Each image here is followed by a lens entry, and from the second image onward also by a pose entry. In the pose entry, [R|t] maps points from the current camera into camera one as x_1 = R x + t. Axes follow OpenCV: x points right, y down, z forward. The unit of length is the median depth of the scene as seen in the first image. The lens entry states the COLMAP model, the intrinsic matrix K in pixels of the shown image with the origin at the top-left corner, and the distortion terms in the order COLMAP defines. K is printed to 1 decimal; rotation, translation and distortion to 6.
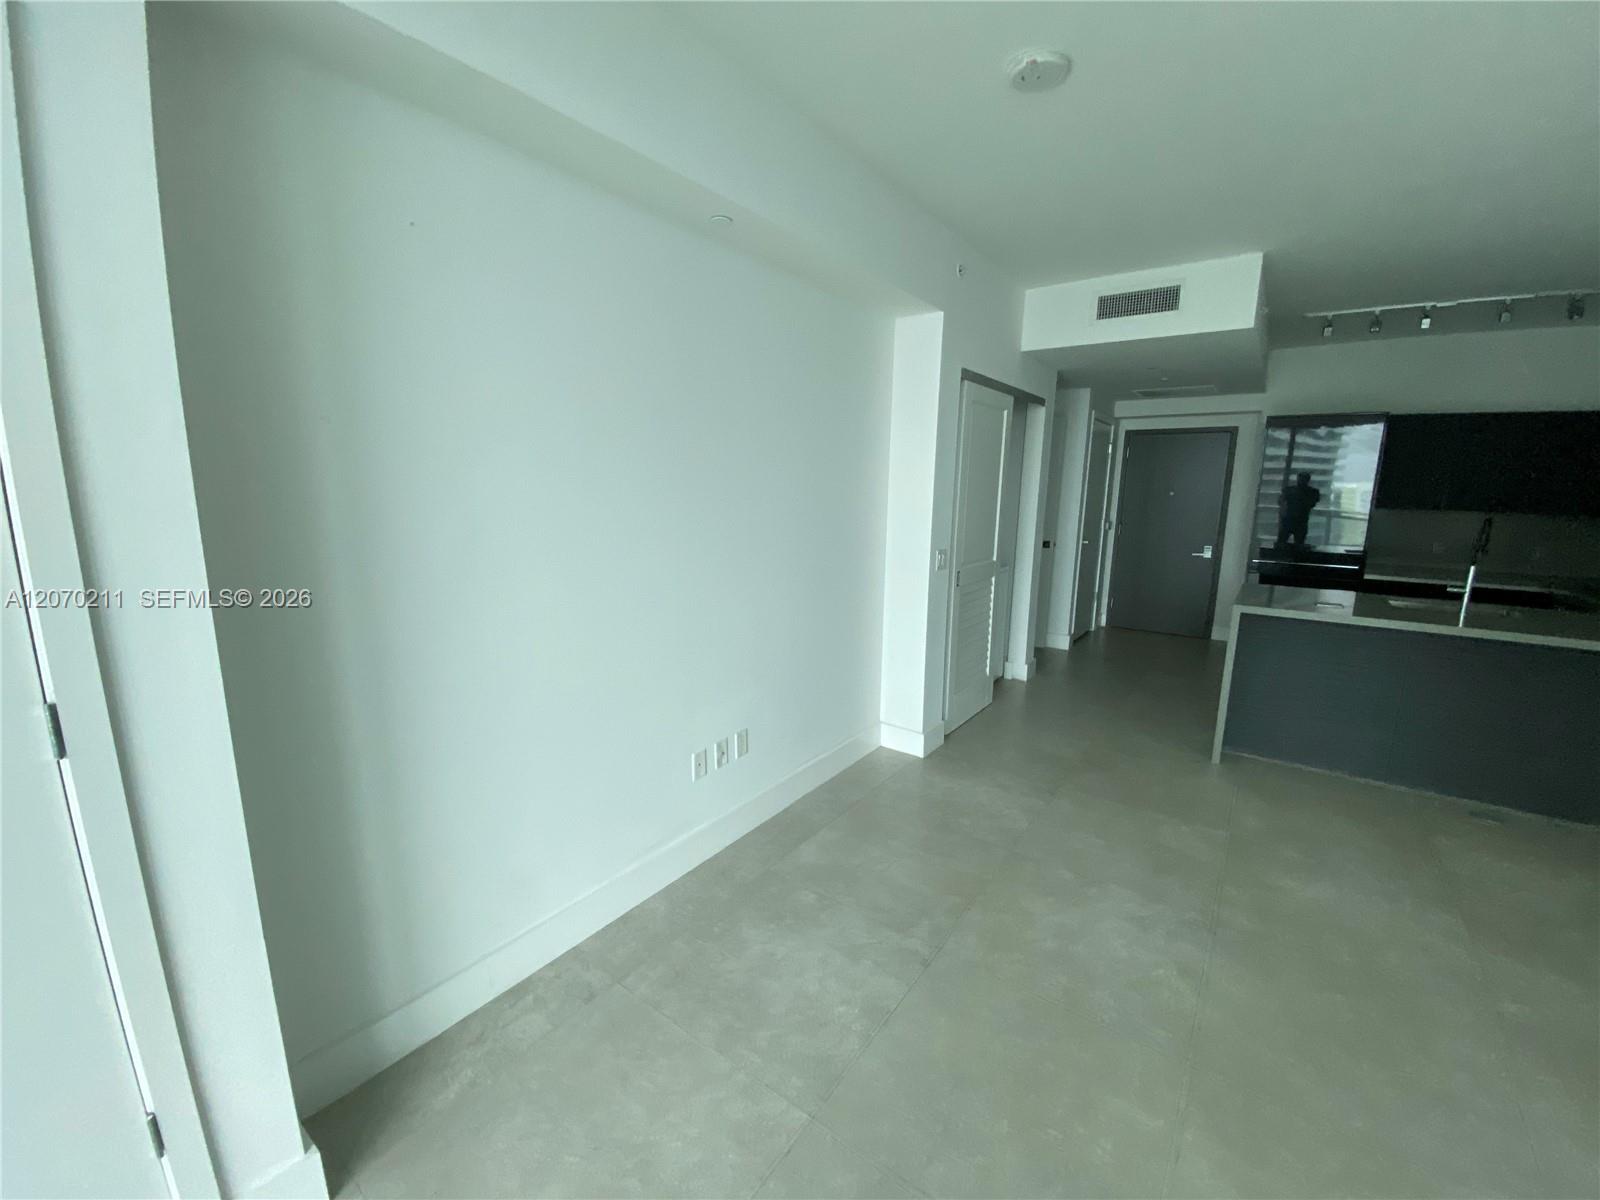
lens RADIAL K [[639.6, 0, 799.5], [0, 639.6, 604.8], [0, 0, 1]] dist [0.014322, -0.017570]
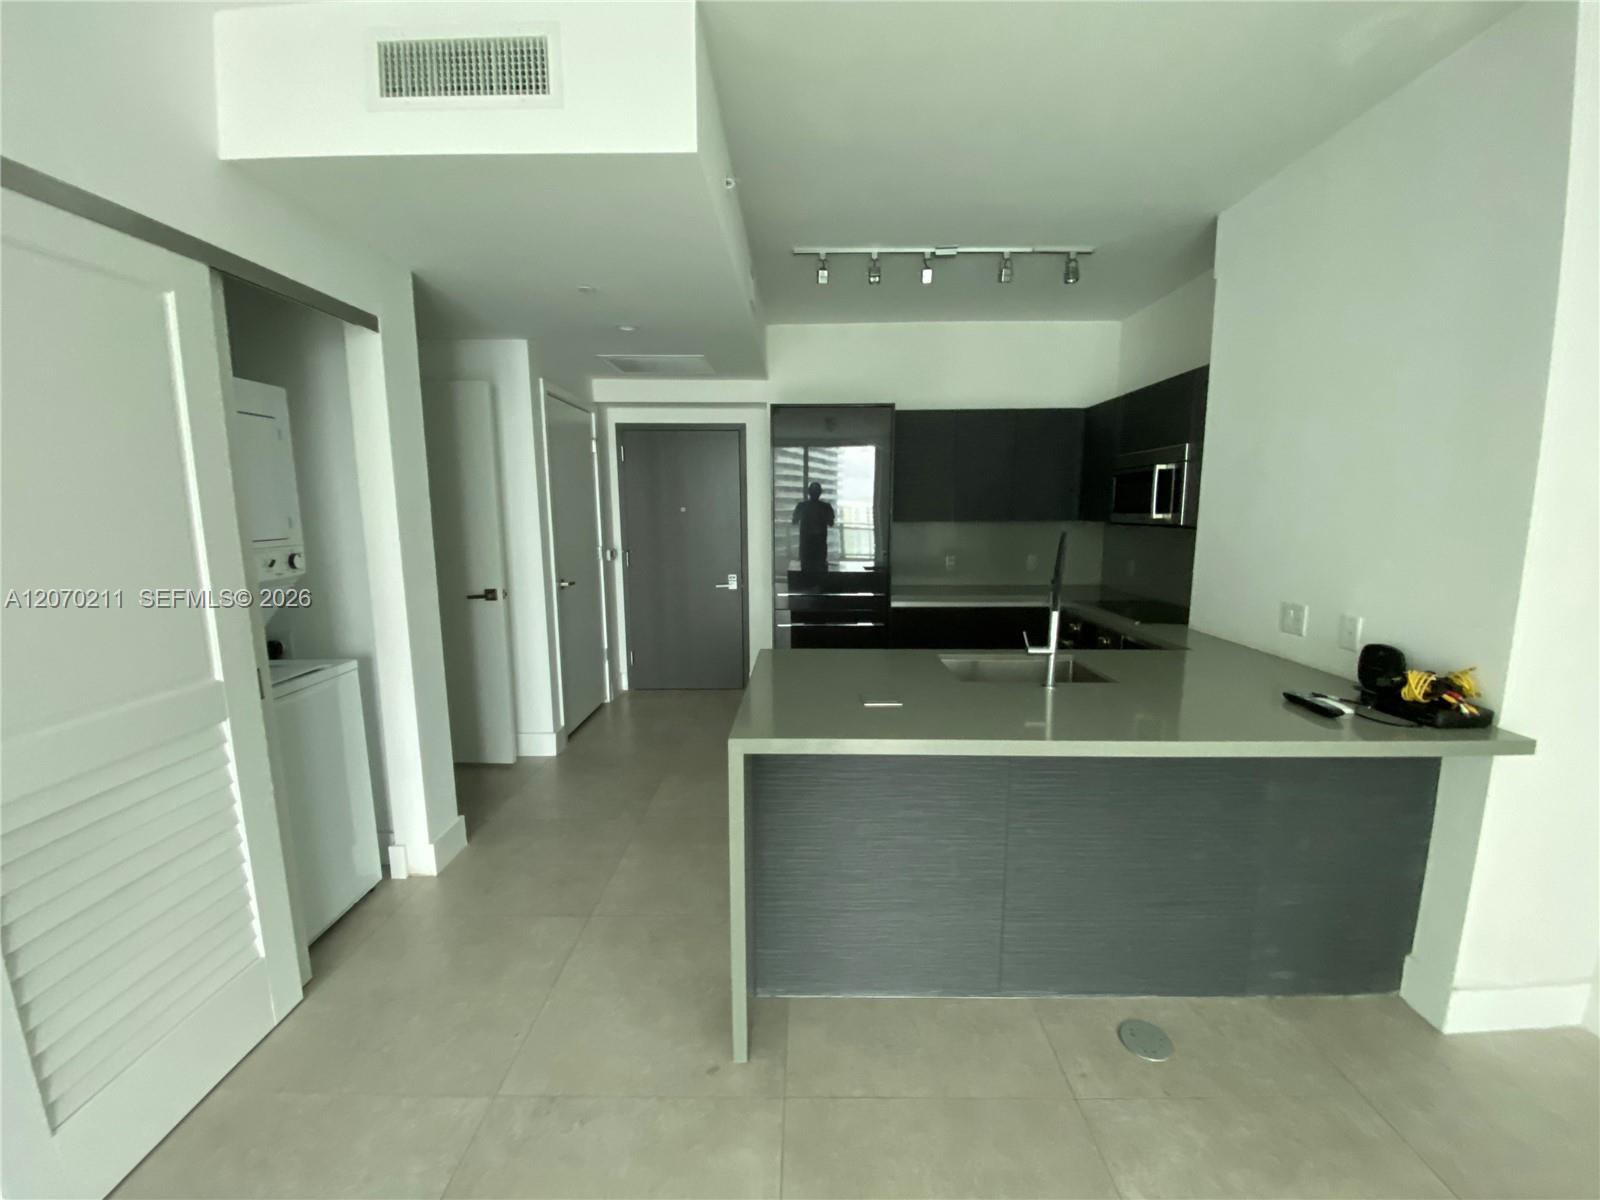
lens RADIAL K [[639.6, 0, 799.5], [0, 639.6, 604.8], [0, 0, 1]] dist [0.014322, -0.017570]
pose [[0.810504, -0.100592, 0.577030, 0.451272], [0.117787, 0.993009, 0.007663, -0.092805], [-0.573767, 0.061755, 0.816687, 0.572684]]
